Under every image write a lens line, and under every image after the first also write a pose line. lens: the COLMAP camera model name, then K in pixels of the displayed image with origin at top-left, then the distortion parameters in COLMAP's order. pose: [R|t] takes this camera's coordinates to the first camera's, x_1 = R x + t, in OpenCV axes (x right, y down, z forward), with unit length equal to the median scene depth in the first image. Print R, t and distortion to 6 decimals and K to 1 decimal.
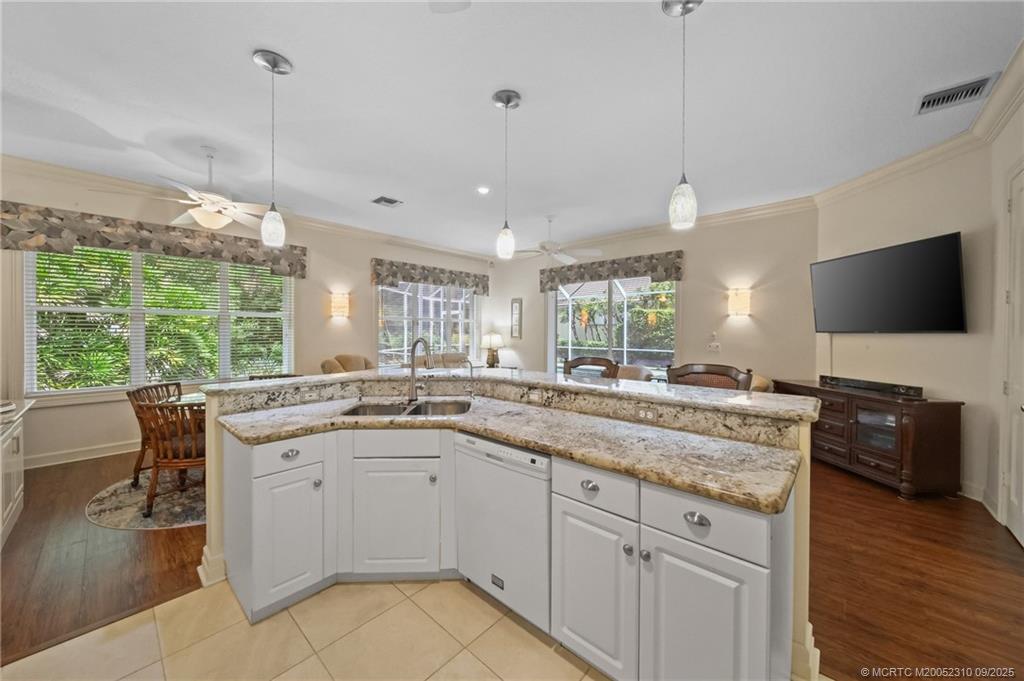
lens RADIAL K [[370.2, 0, 508.9], [0, 370.2, 338.4], [0, 0, 1]] dist [-0.002037, -0.000245]
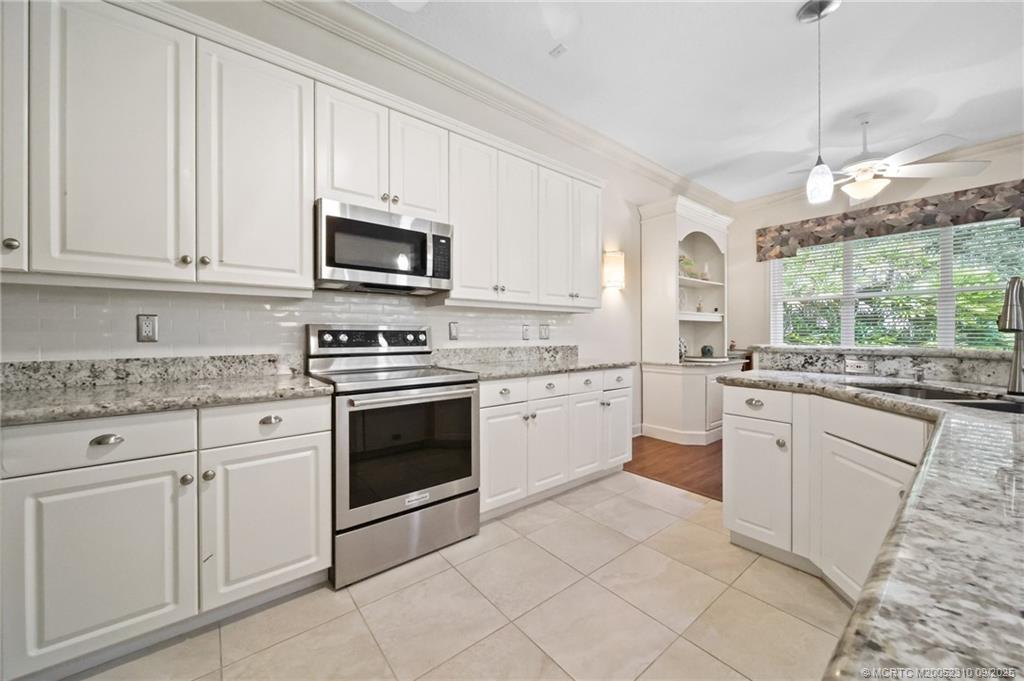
lens RADIAL K [[370.2, 0, 508.9], [0, 370.2, 338.4], [0, 0, 1]] dist [-0.002037, -0.000245]
pose [[-0.142308, 0.015921, -0.989694, 0.215780], [-0.017905, 0.999666, 0.018656, 0.049089], [0.989660, 0.020375, -0.141975, 0.182845]]
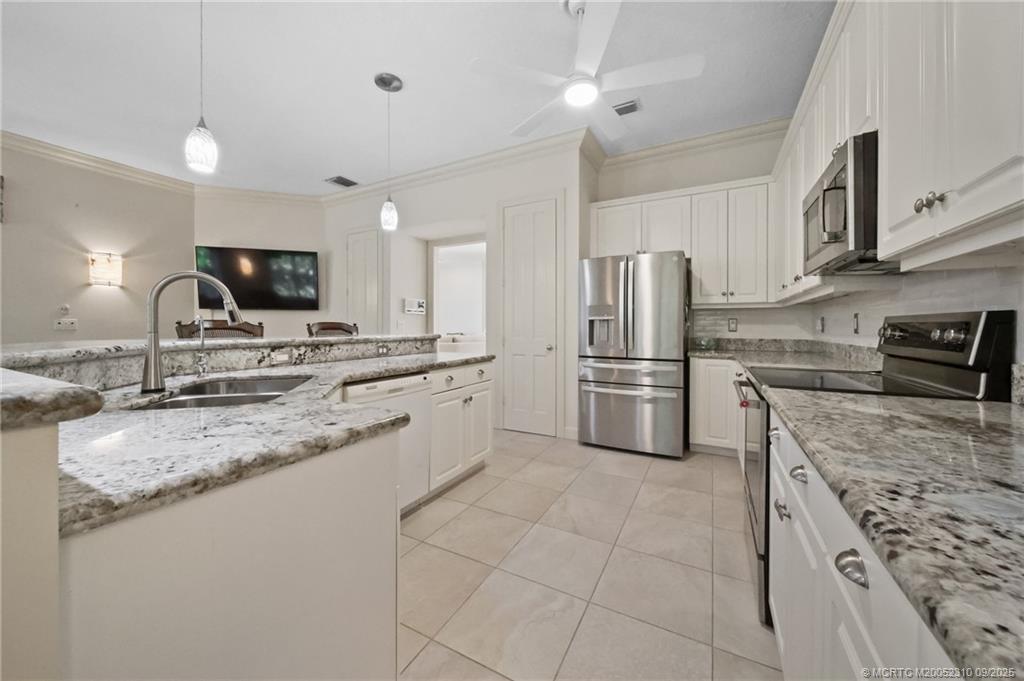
lens RADIAL K [[370.2, 0, 508.9], [0, 370.2, 338.4], [0, 0, 1]] dist [-0.002037, -0.000245]
pose [[-0.251568, -0.031400, 0.967330, -0.486208], [0.014714, 0.999234, 0.036263, 0.046689], [-0.967728, 0.023356, -0.250913, 0.366713]]
